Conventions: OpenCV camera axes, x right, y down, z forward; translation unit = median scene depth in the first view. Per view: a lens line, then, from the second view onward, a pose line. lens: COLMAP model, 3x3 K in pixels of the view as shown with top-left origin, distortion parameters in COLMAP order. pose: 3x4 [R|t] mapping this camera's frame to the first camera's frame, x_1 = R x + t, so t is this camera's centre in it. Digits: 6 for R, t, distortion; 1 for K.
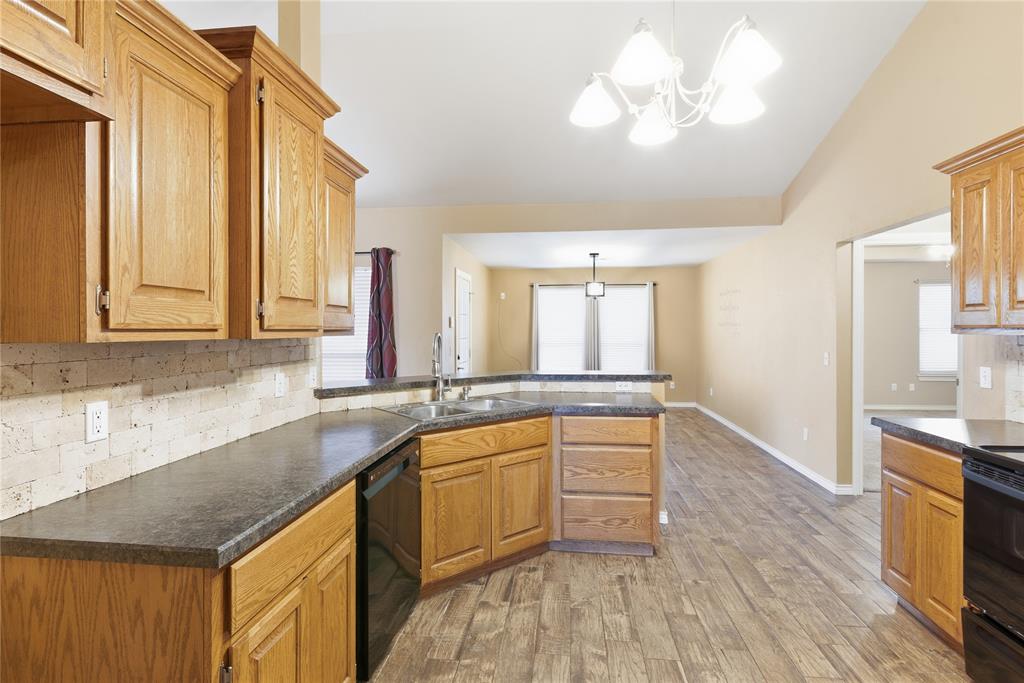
lens RADIAL K [[489.3, 0, 512.0], [0, 489.3, 341.5], [0, 0, 1]] dist [0.000382, 0.000010]
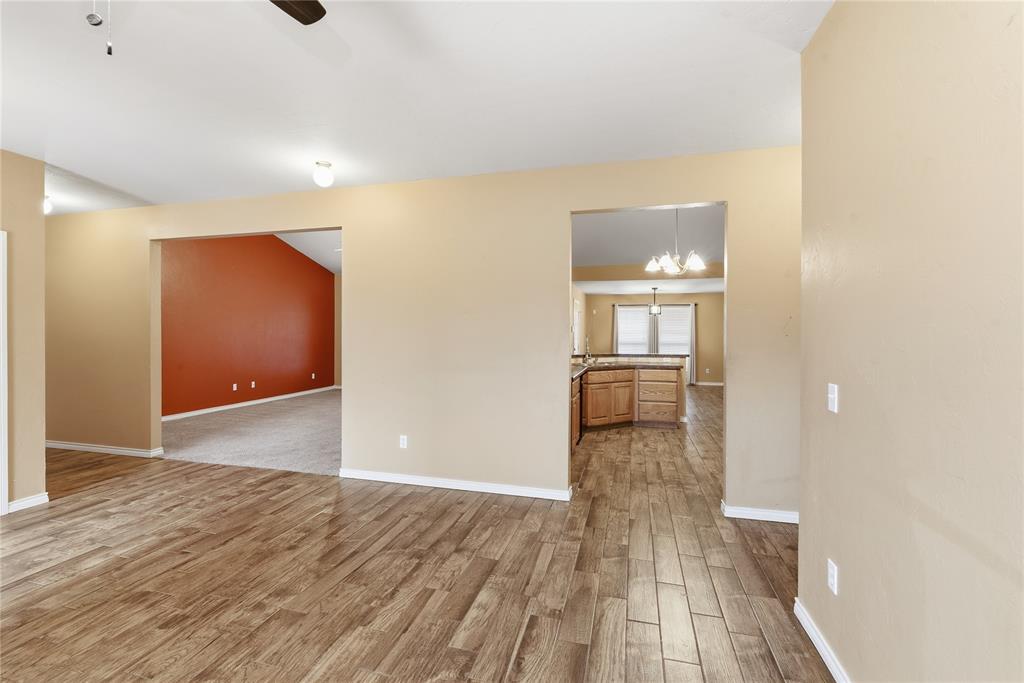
lens RADIAL K [[444.9, 0, 512.0], [0, 444.9, 341.5], [0, 0, 1]] dist [0.001537, 0.000214]
pose [[0.988928, 0.008018, -0.148180, -0.184268], [-0.008936, 0.999945, -0.005528, 0.029378], [0.148127, 0.006791, 0.988945, -1.212080]]
